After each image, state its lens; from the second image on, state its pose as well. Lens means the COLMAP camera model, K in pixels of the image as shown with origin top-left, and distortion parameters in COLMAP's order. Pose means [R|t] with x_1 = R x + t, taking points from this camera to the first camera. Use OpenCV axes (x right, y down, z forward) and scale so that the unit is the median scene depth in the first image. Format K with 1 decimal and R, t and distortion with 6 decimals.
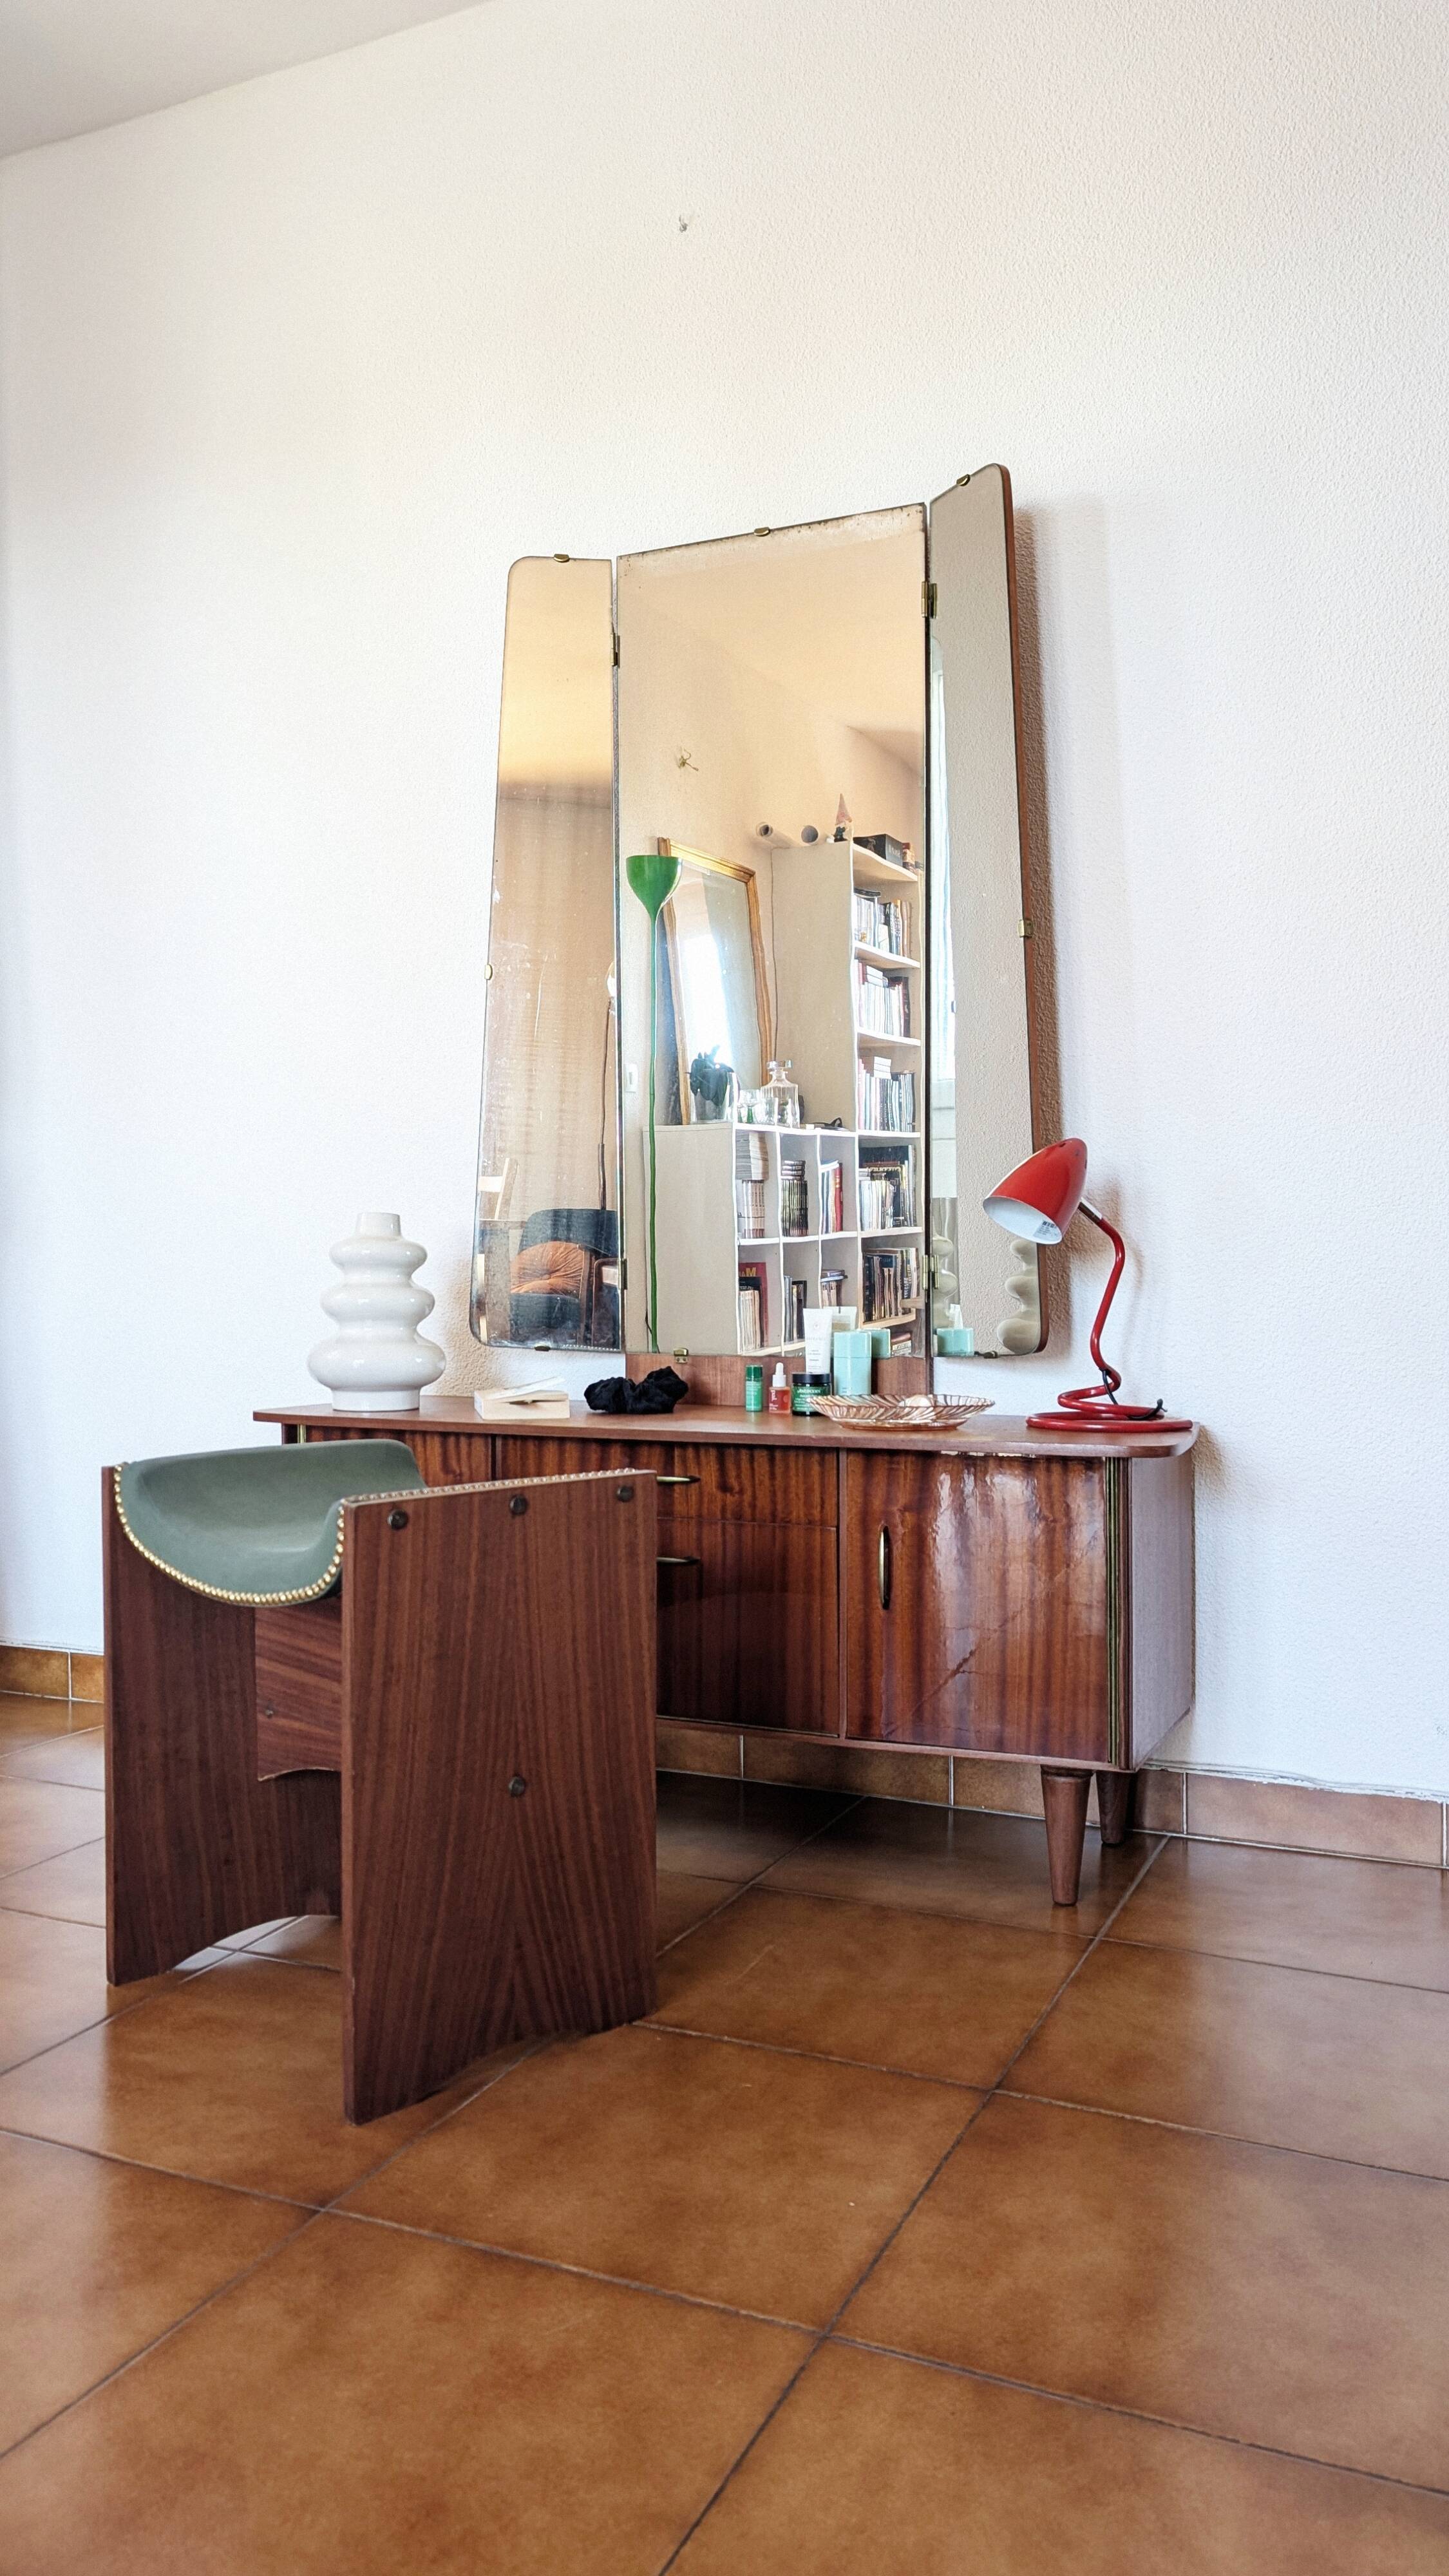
lens RADIAL K [[1888.2, 0, 716.3], [0, 1888.2, 1275.1], [0, 0, 1]] dist [0.024689, -0.029410]
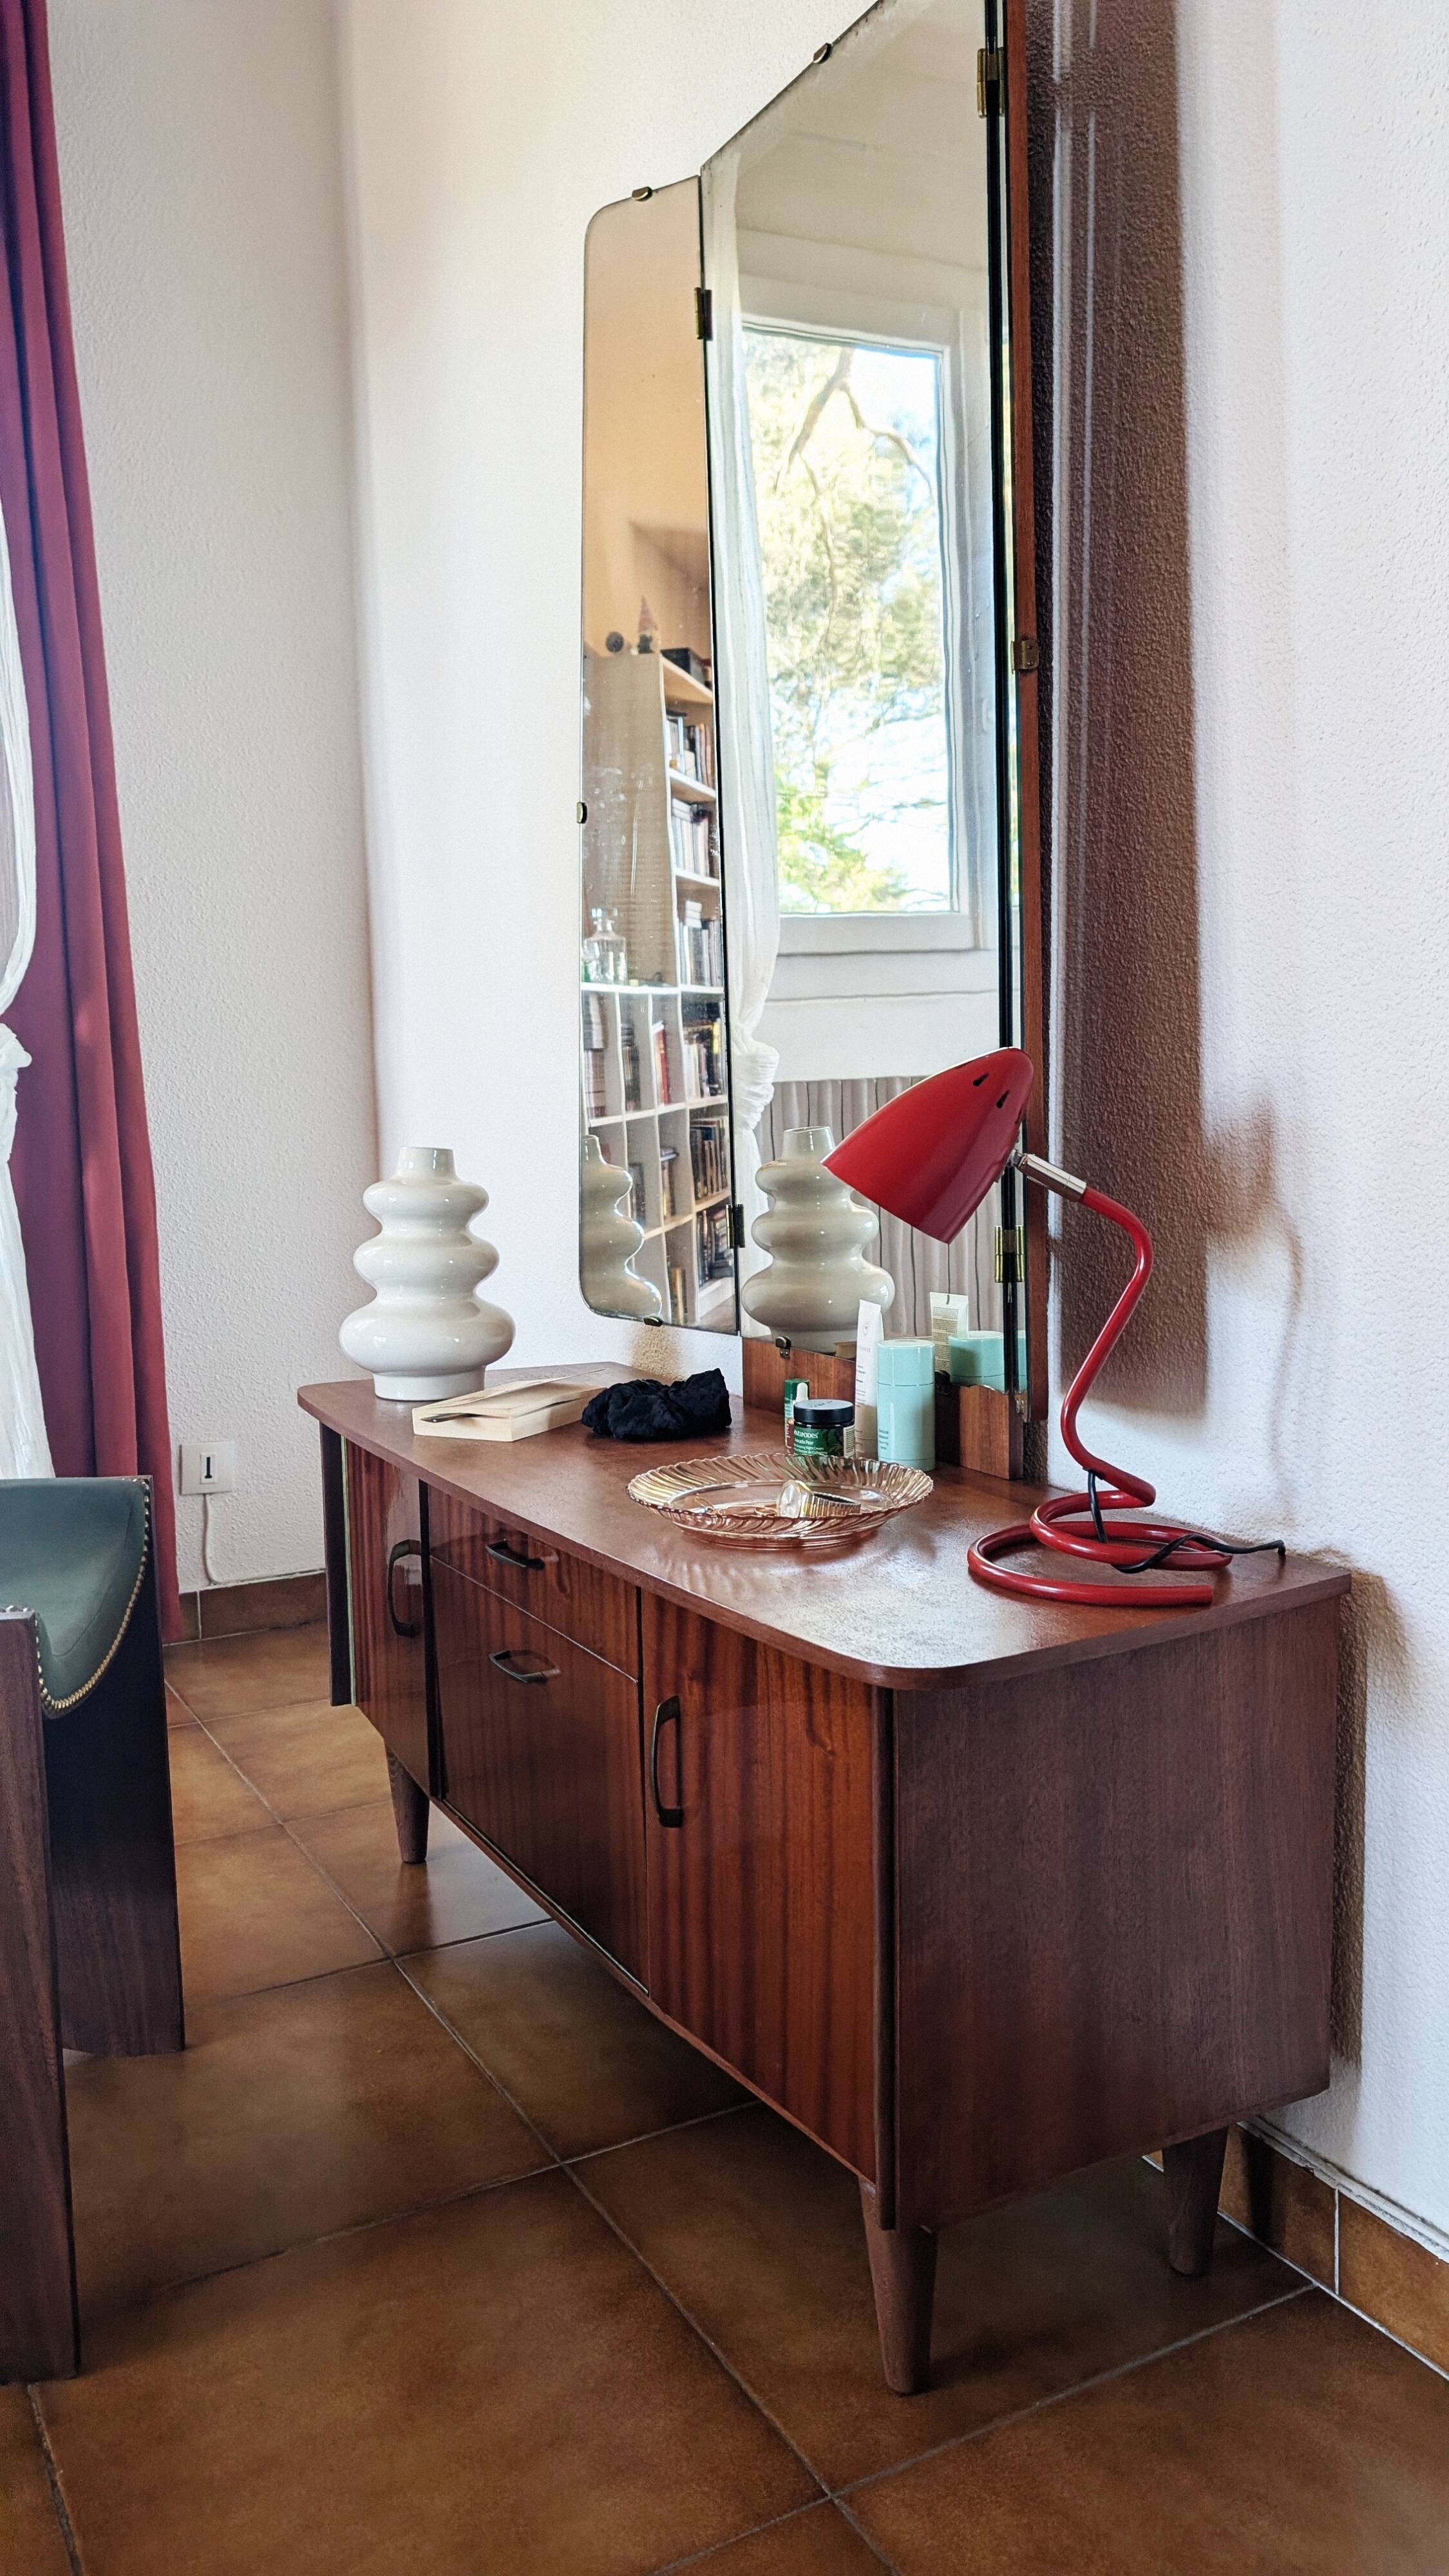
lens RADIAL K [[1888.2, 0, 725.3], [0, 1888.2, 1285.4], [0, 0, 1]] dist [0.024689, -0.029410]
pose [[0.795823, 0.047831, -0.603637, 0.422810], [0.018365, 0.994510, 0.103014, -0.057772], [0.605251, -0.093067, 0.790576, 0.478804]]
